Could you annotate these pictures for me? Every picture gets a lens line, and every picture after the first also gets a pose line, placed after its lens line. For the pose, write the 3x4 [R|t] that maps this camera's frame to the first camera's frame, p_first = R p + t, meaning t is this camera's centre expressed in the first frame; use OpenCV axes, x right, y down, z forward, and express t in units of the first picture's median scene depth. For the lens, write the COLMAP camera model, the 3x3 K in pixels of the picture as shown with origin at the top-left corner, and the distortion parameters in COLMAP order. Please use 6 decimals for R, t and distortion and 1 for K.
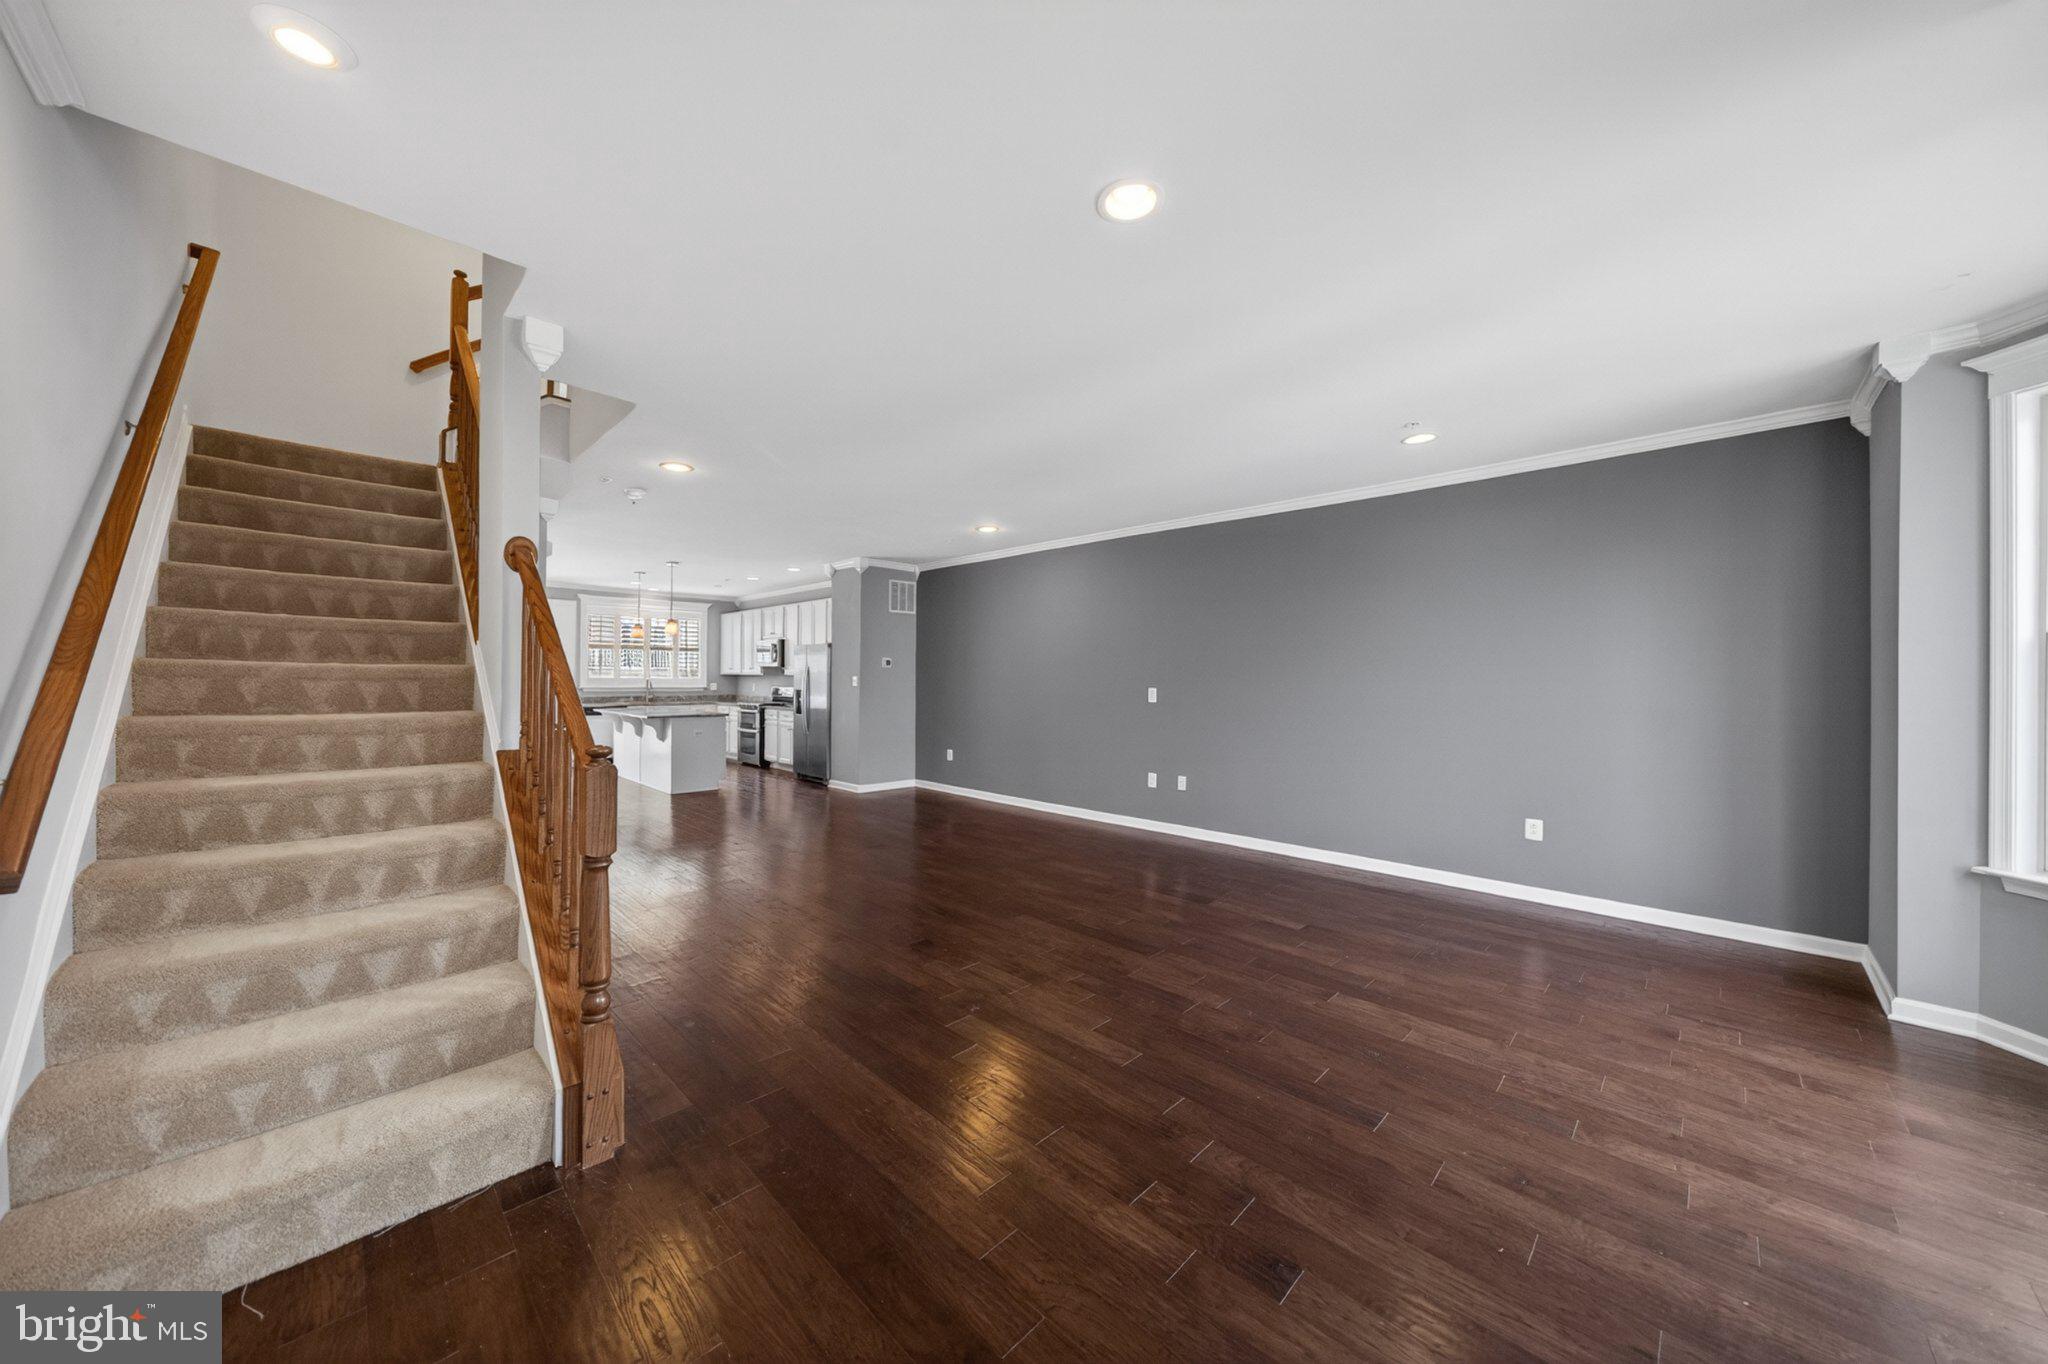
lens RADIAL K [[713.7, 0, 1018.6], [0, 713.7, 663.6], [0, 0, 1]] dist [0.001078, 0.000273]
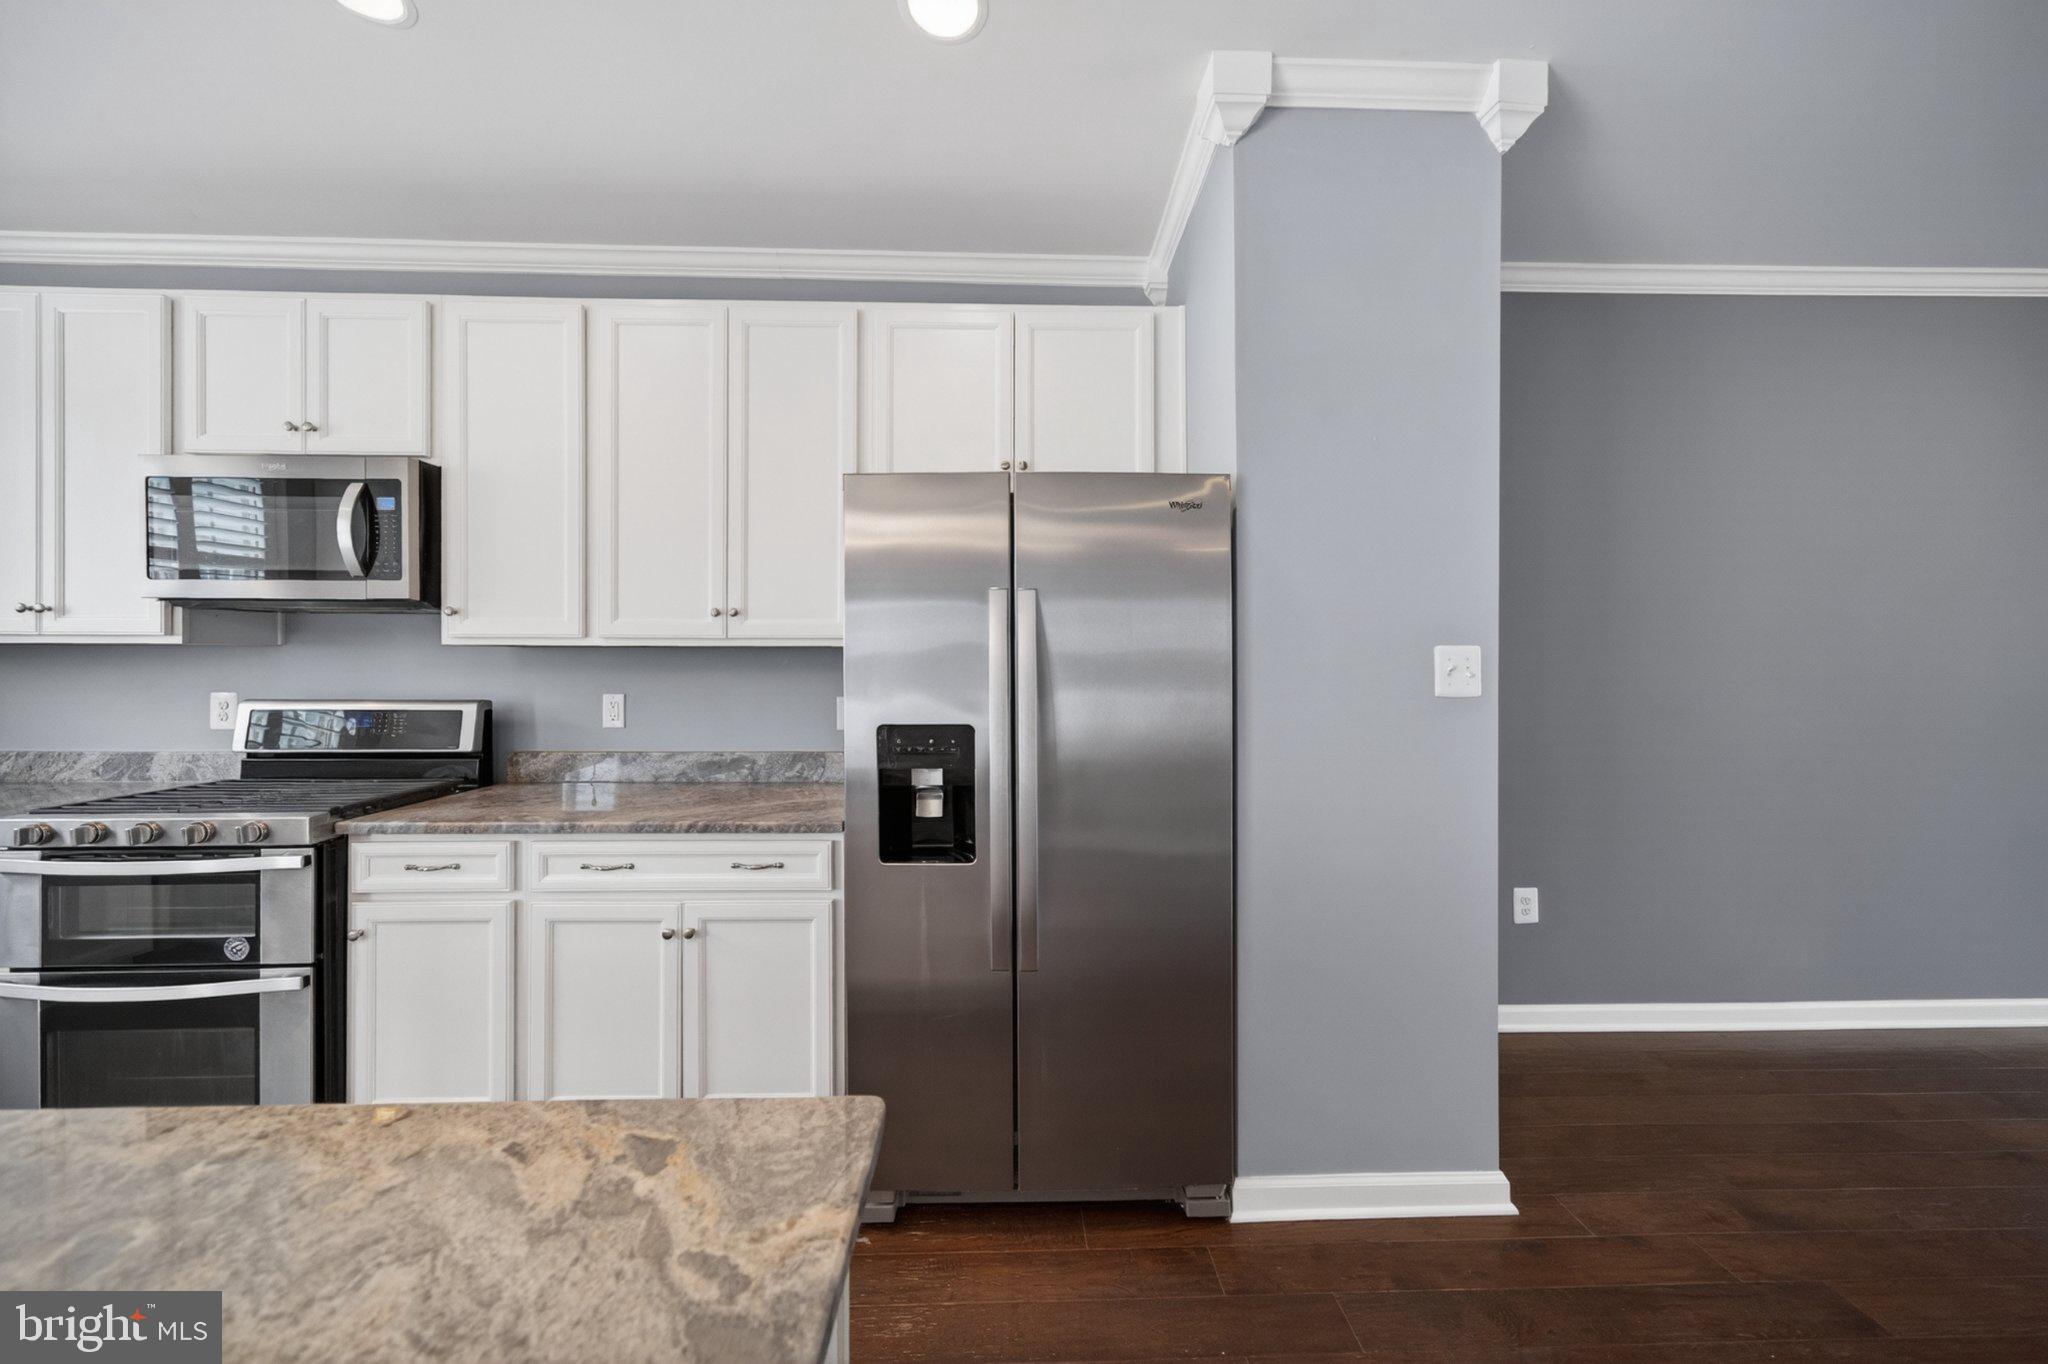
lens RADIAL K [[713.7, 0, 1018.6], [0, 713.7, 663.6], [0, 0, 1]] dist [0.001078, 0.000273]
pose [[0.704664, -0.003459, 0.709533, -0.325224], [-0.005899, 0.999925, 0.010733, 0.016879], [-0.709517, -0.011748, 0.704590, 0.677208]]
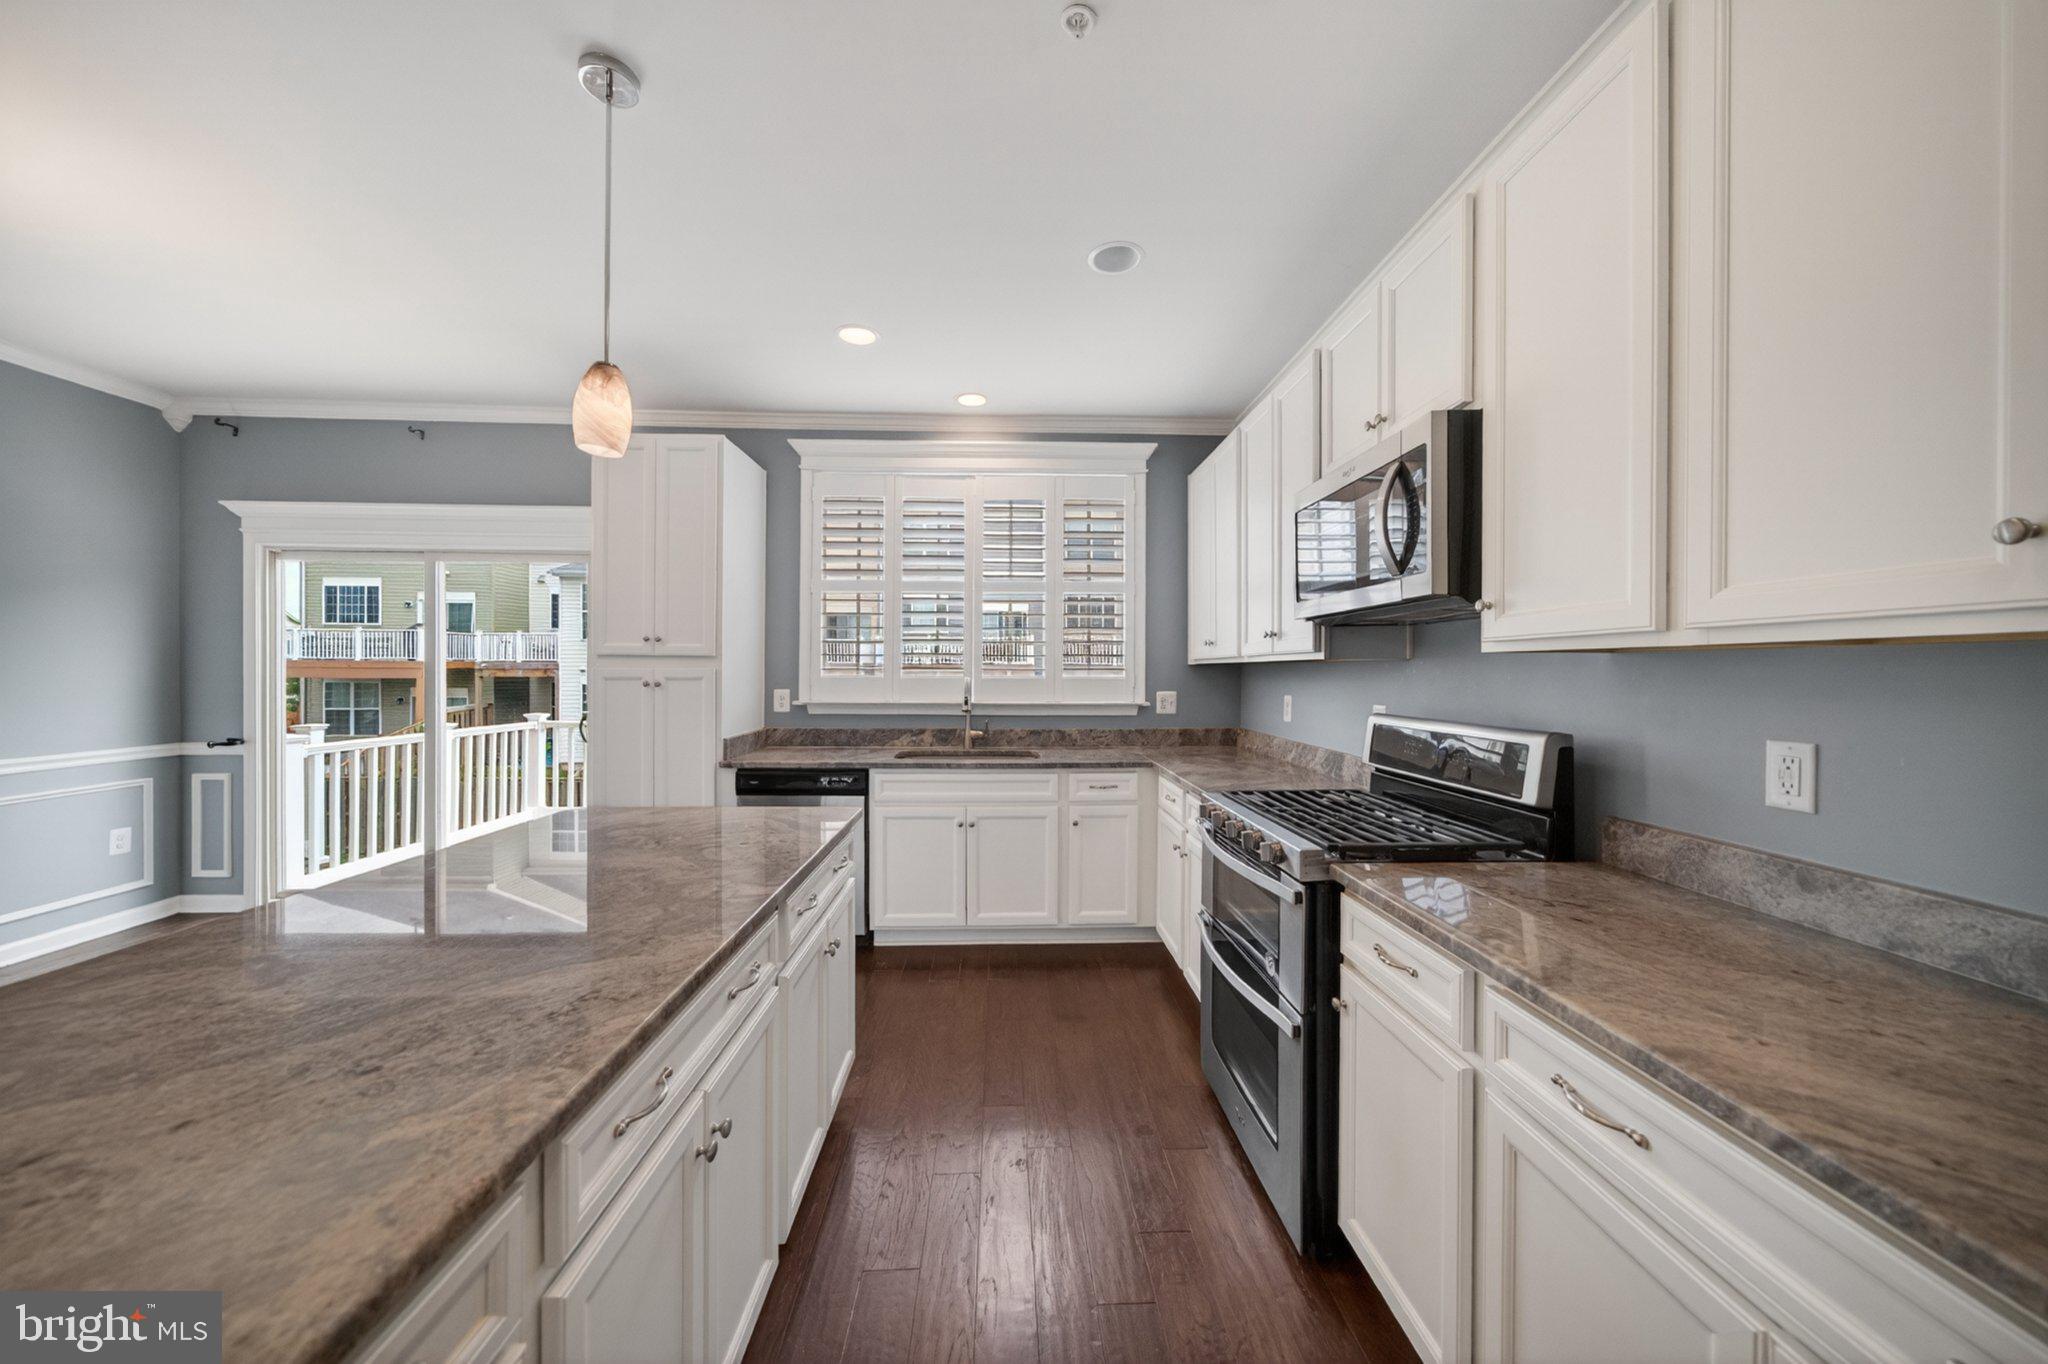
lens RADIAL K [[713.7, 0, 1018.6], [0, 713.7, 663.6], [0, 0, 1]] dist [0.001078, 0.000273]
pose [[0.738971, -0.001337, -0.673736, -0.272897], [-0.005883, 0.999947, -0.008438, 0.018653], [0.673712, 0.010199, 0.738924, 0.755321]]
